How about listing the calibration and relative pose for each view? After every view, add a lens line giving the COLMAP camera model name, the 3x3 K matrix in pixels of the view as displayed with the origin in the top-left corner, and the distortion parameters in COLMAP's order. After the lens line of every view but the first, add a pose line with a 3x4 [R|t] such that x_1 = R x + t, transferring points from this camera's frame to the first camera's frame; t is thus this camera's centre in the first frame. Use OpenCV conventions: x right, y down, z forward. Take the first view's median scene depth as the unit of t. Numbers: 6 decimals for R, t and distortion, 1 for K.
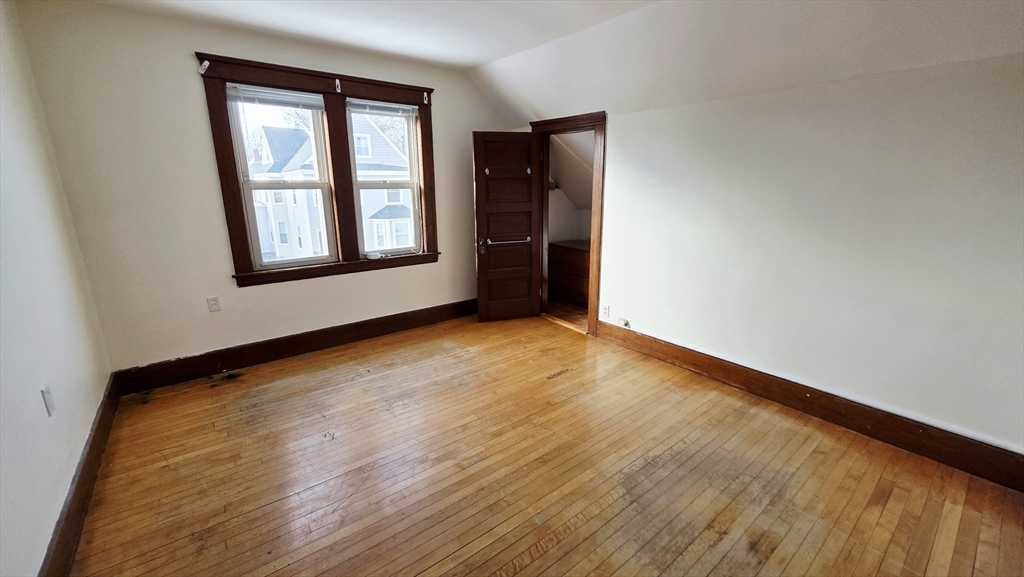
lens RADIAL K [[409.3, 0, 504.1], [0, 409.3, 285.5], [0, 0, 1]] dist [-0.005852, 0.000326]
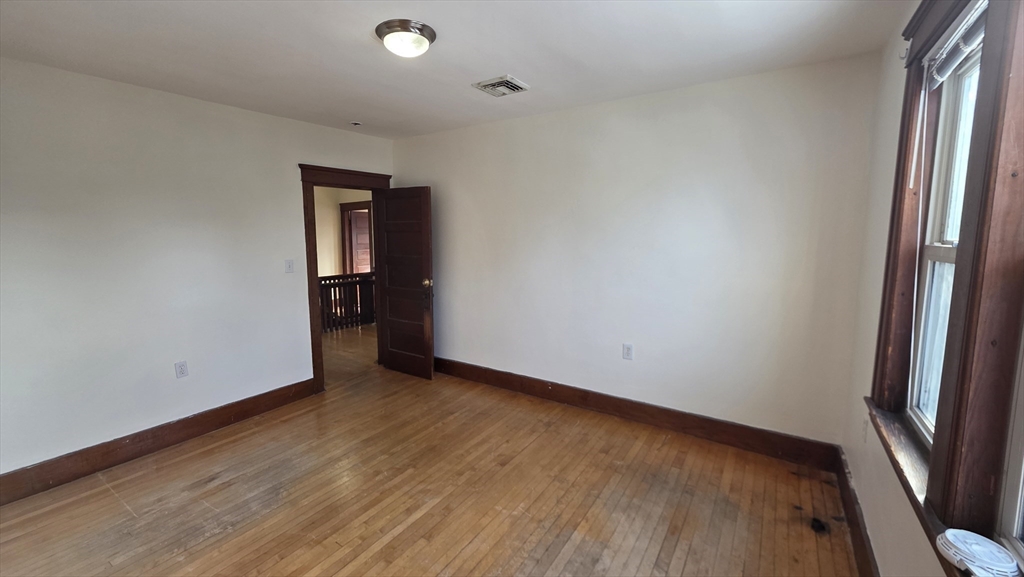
lens RADIAL K [[409.3, 0, 514.1], [0, 409.3, 282.3], [0, 0, 1]] dist [-0.005852, 0.000326]
pose [[-0.941813, 0.044499, -0.333179, 0.012394], [-0.075569, 0.937795, 0.338865, -0.394559], [0.327533, 0.344326, -0.879865, 1.478030]]
